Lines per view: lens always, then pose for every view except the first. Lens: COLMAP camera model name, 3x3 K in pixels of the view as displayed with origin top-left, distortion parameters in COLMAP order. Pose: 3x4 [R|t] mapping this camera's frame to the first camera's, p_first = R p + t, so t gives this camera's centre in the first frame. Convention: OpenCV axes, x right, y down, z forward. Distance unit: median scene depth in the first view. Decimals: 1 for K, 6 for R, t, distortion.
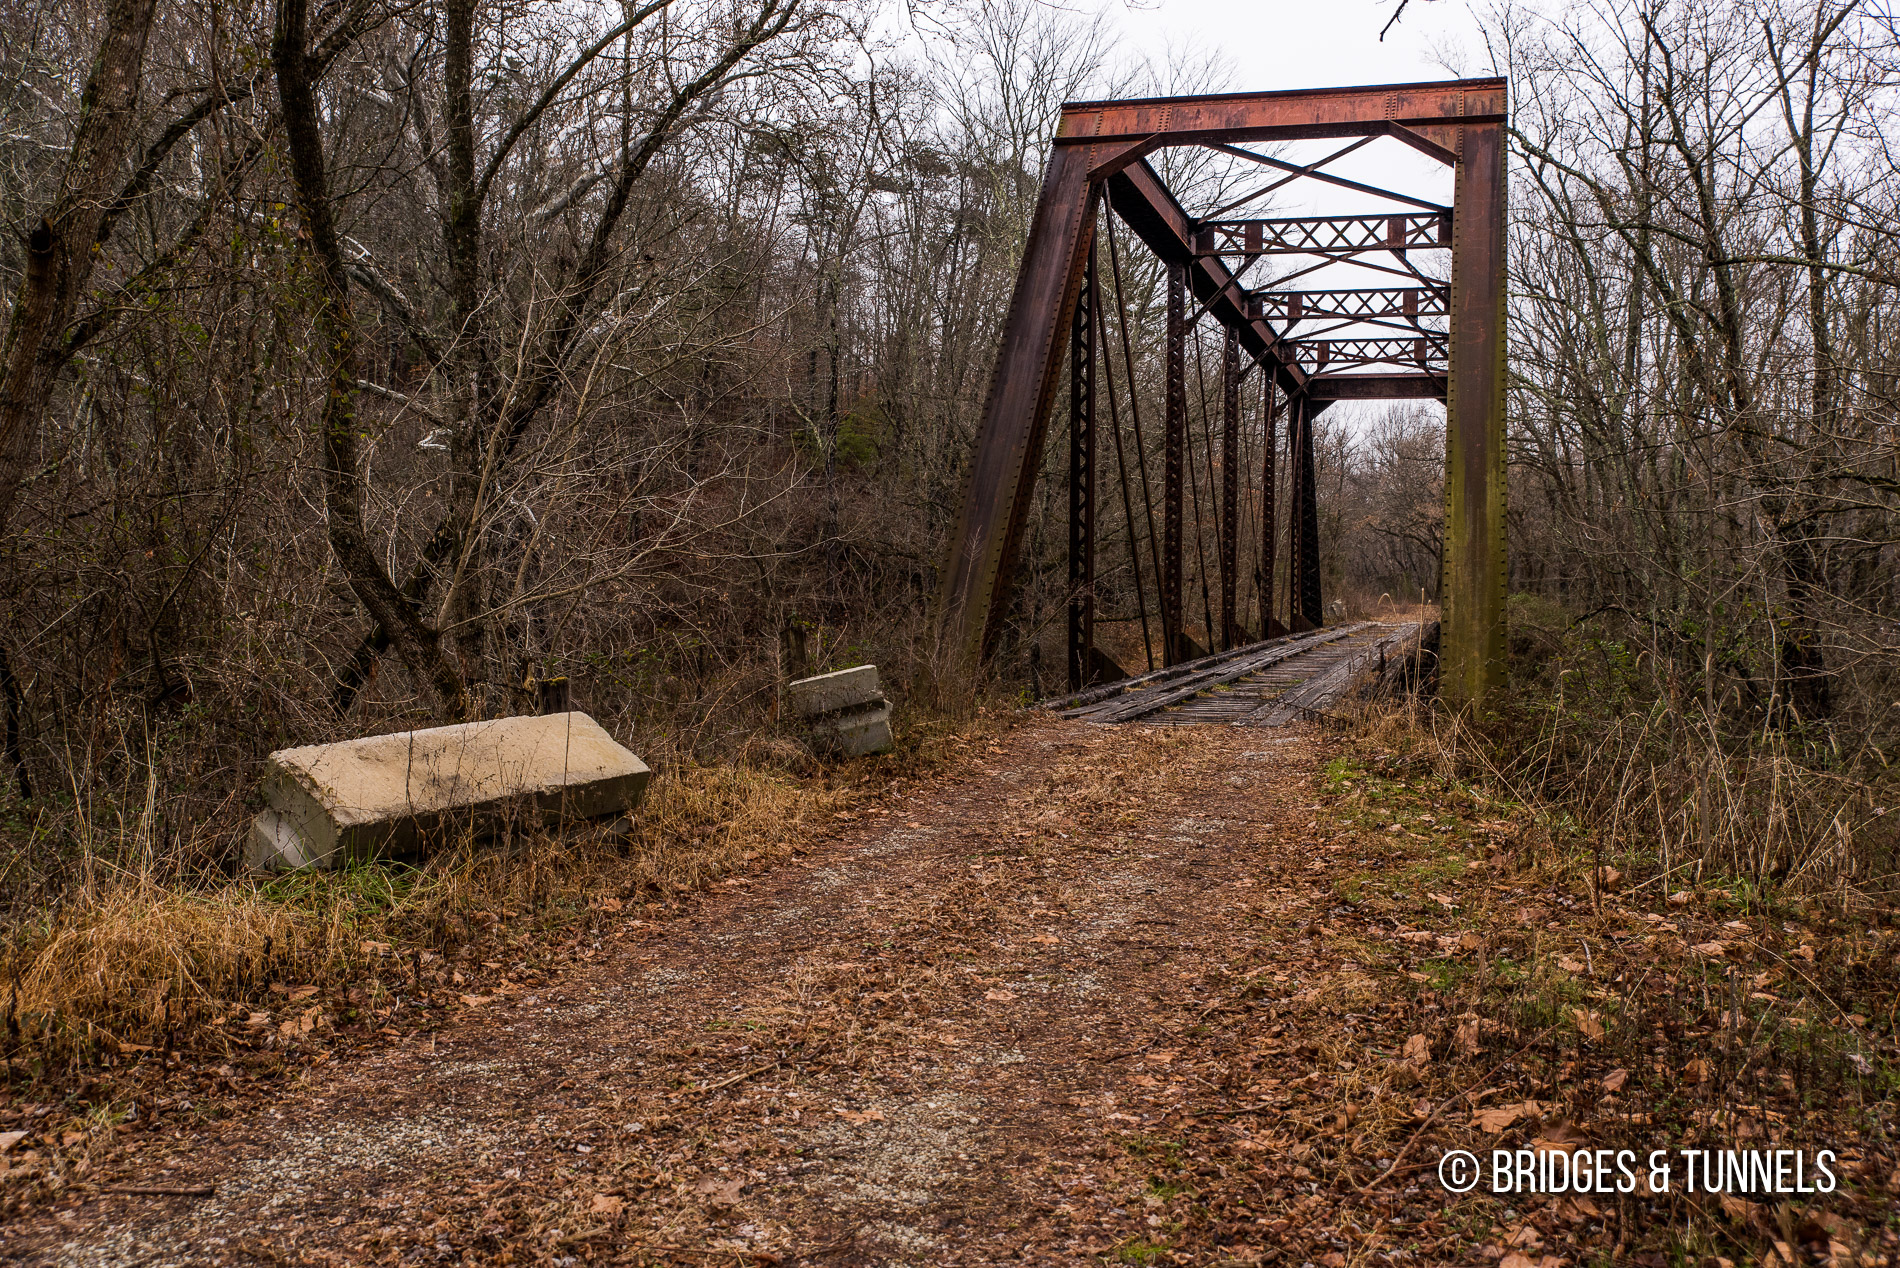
lens RADIAL K [[1911.6, 0, 950.0], [0, 1911.6, 634.0], [0, 0, 1]] dist [0.002133, 0.002087]
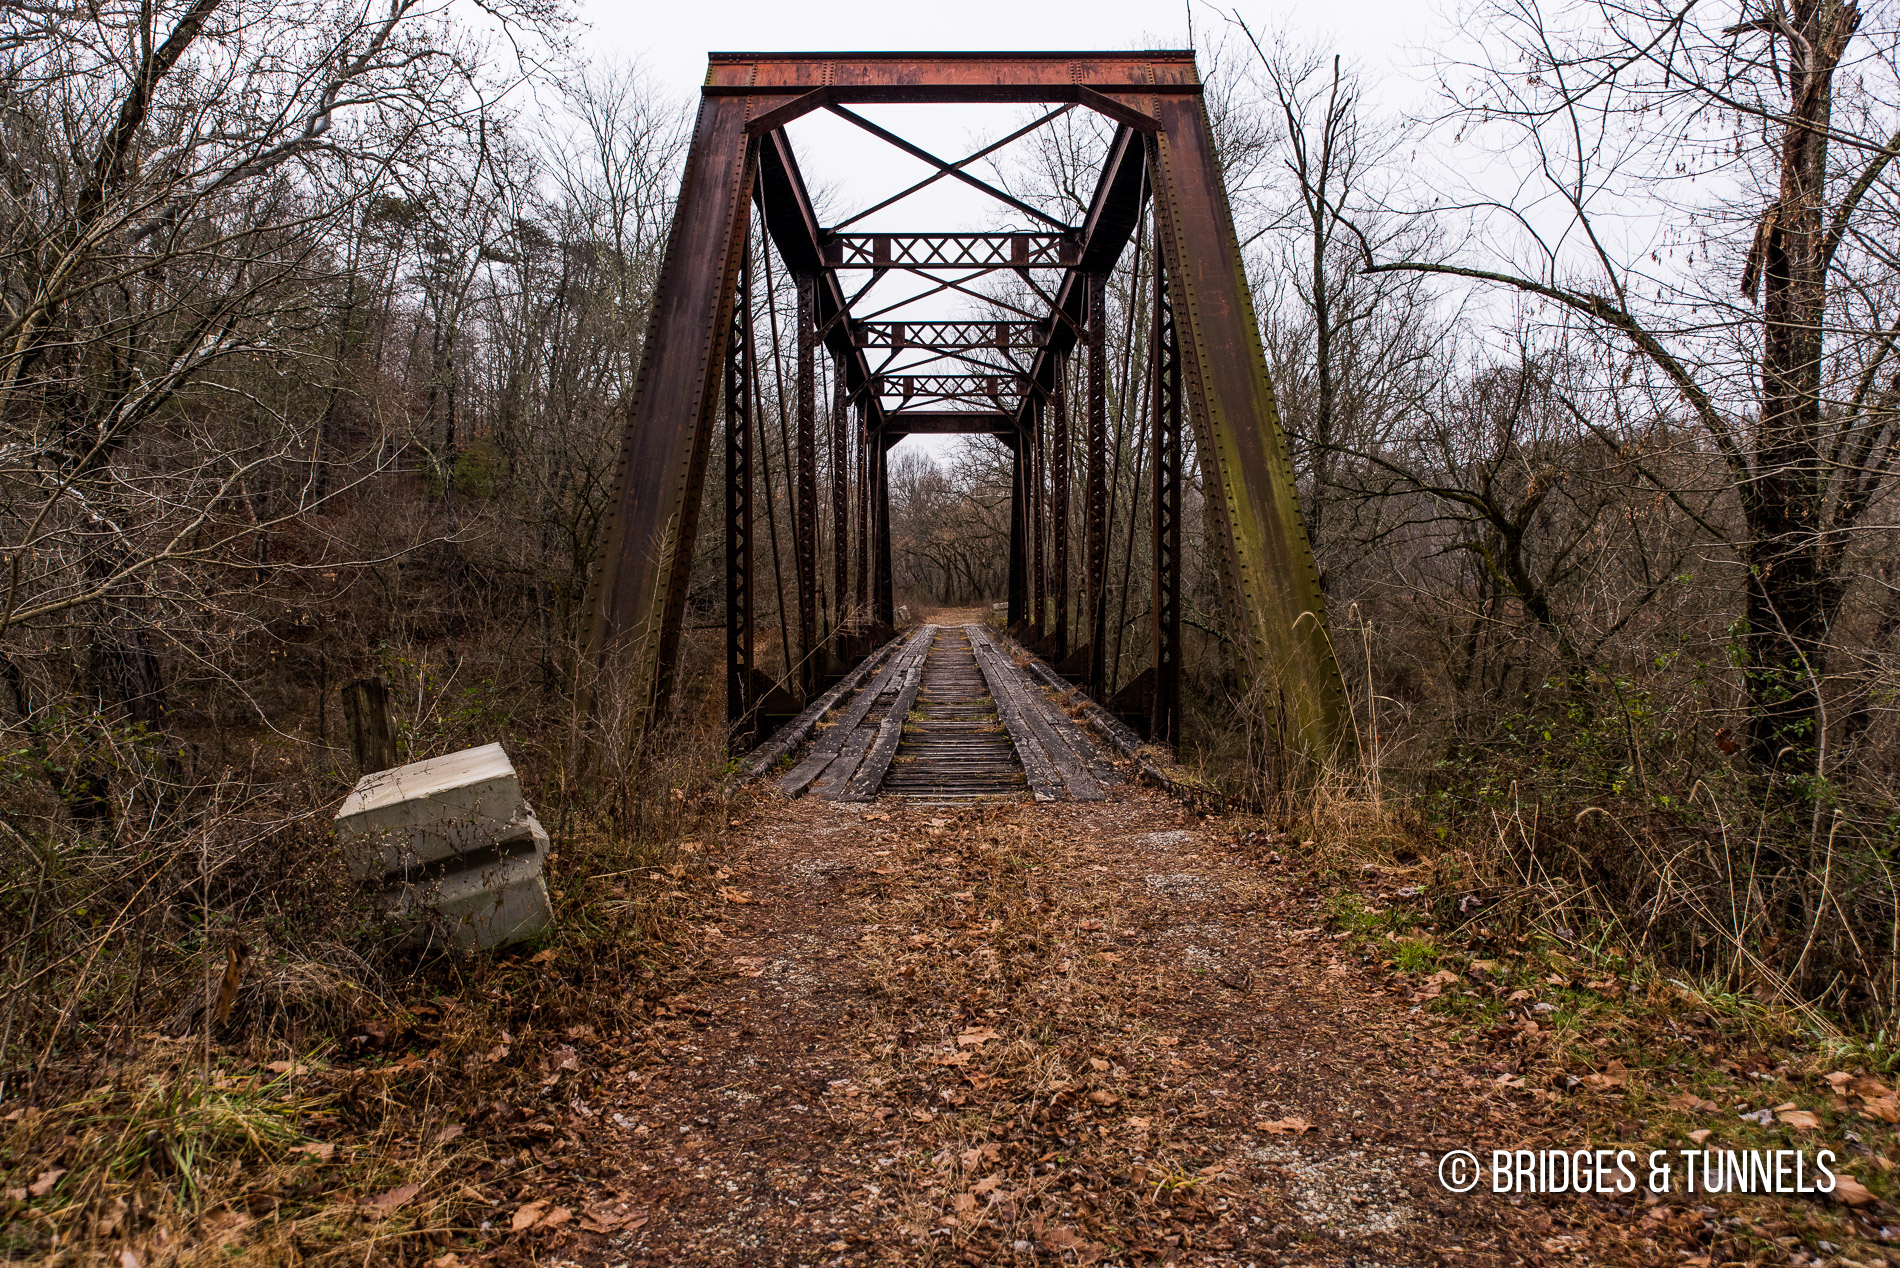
lens RADIAL K [[1465.2, 0, 950.0], [0, 1465.2, 634.0], [0, 0, 1]] dist [-0.004980, -0.001102]
pose [[0.965278, -0.019159, 0.260522, -0.009314], [0.018681, 0.999816, 0.004308, -0.006714], [-0.260557, 0.000708, 0.965458, 0.197635]]
